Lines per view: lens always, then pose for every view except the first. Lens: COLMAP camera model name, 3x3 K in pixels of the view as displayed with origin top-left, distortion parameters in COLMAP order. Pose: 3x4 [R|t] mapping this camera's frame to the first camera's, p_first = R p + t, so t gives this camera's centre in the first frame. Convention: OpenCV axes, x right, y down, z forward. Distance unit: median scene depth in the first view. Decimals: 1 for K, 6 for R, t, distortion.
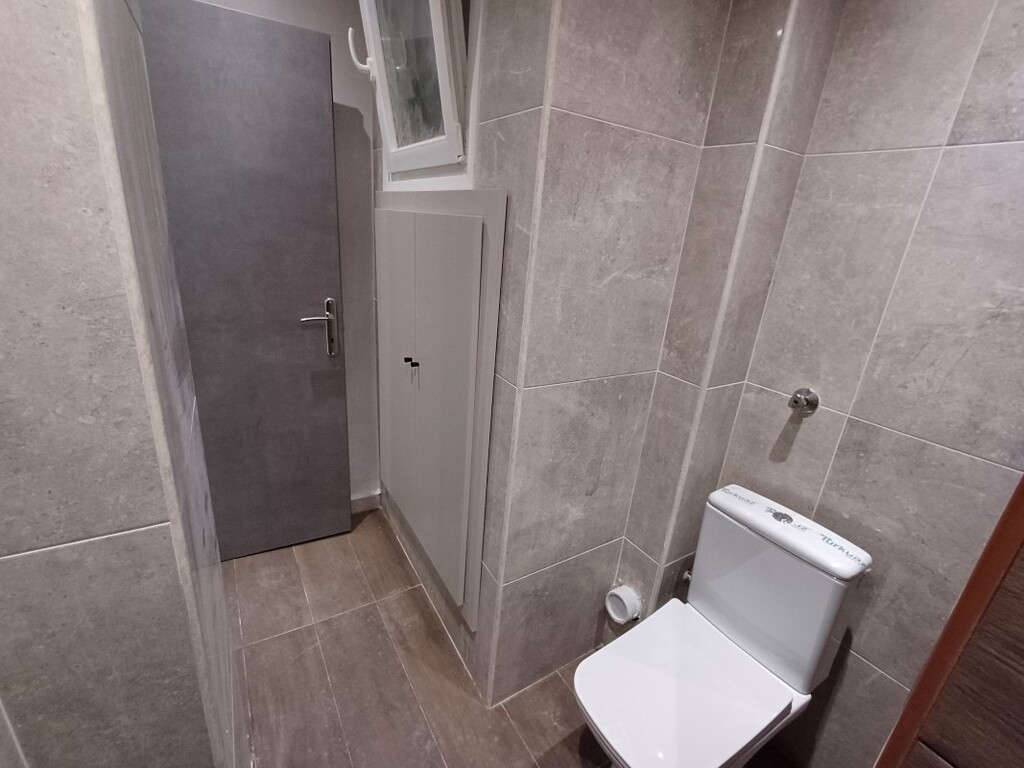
lens RADIAL K [[459.6, 0, 515.0], [0, 459.6, 382.9], [0, 0, 1]] dist [-0.000191, 0.000040]
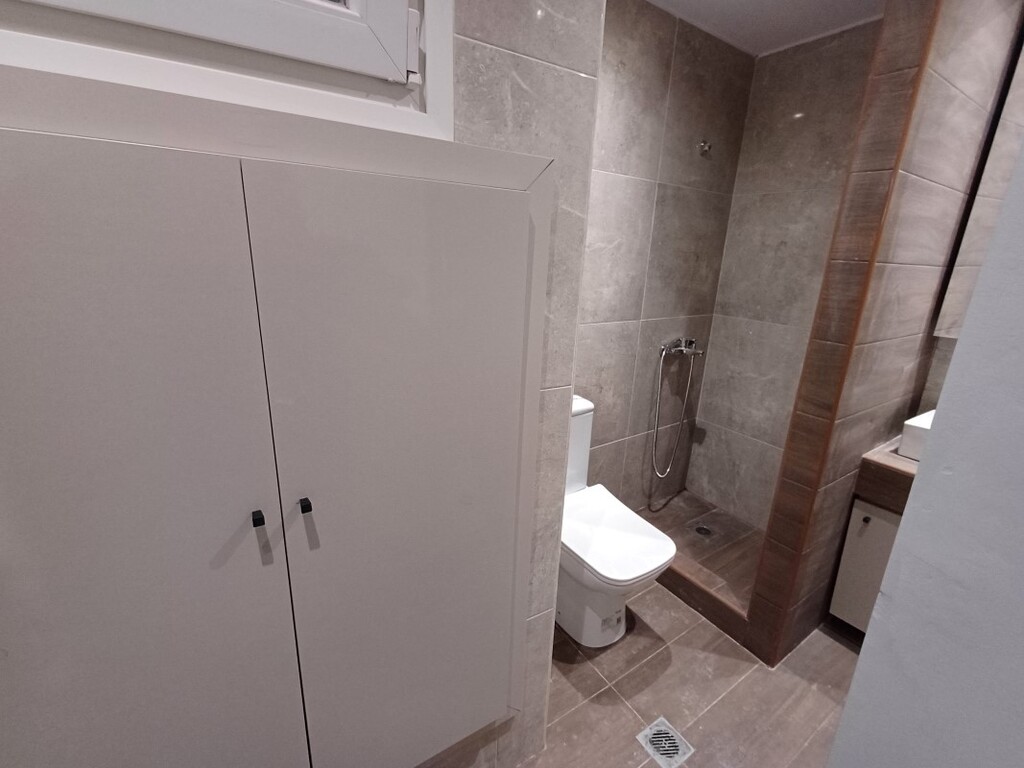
lens RADIAL K [[459.6, 0, 514.9], [0, 459.6, 383.6], [0, 0, 1]] dist [-0.000191, 0.000040]
pose [[-0.022592, -0.356261, 0.934113, -0.848497], [0.287380, 0.892603, 0.347380, -0.344671], [-0.957550, 0.276294, 0.082216, 1.028493]]
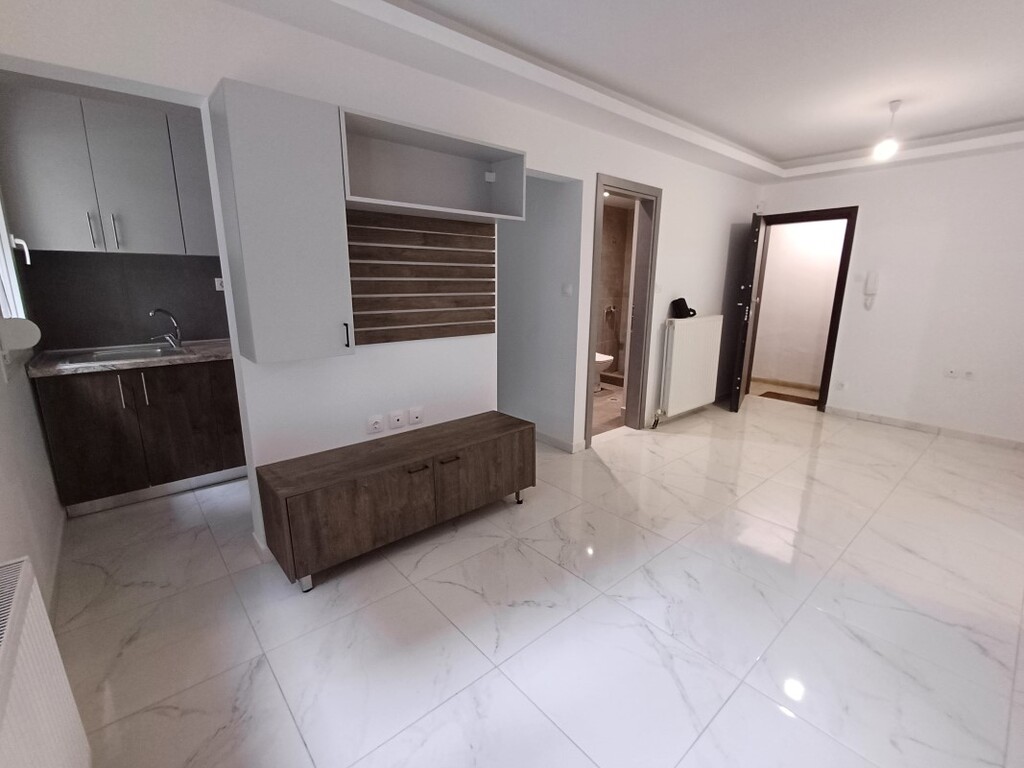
lens RADIAL K [[459.6, 0, 509.9], [0, 459.6, 380.8], [0, 0, 1]] dist [-0.000191, 0.000040]
pose [[-0.152022, -0.307292, 0.939394, -4.239666], [0.303381, 0.890051, 0.340248, -1.070526], [-0.940664, 0.336720, -0.042081, 2.138023]]
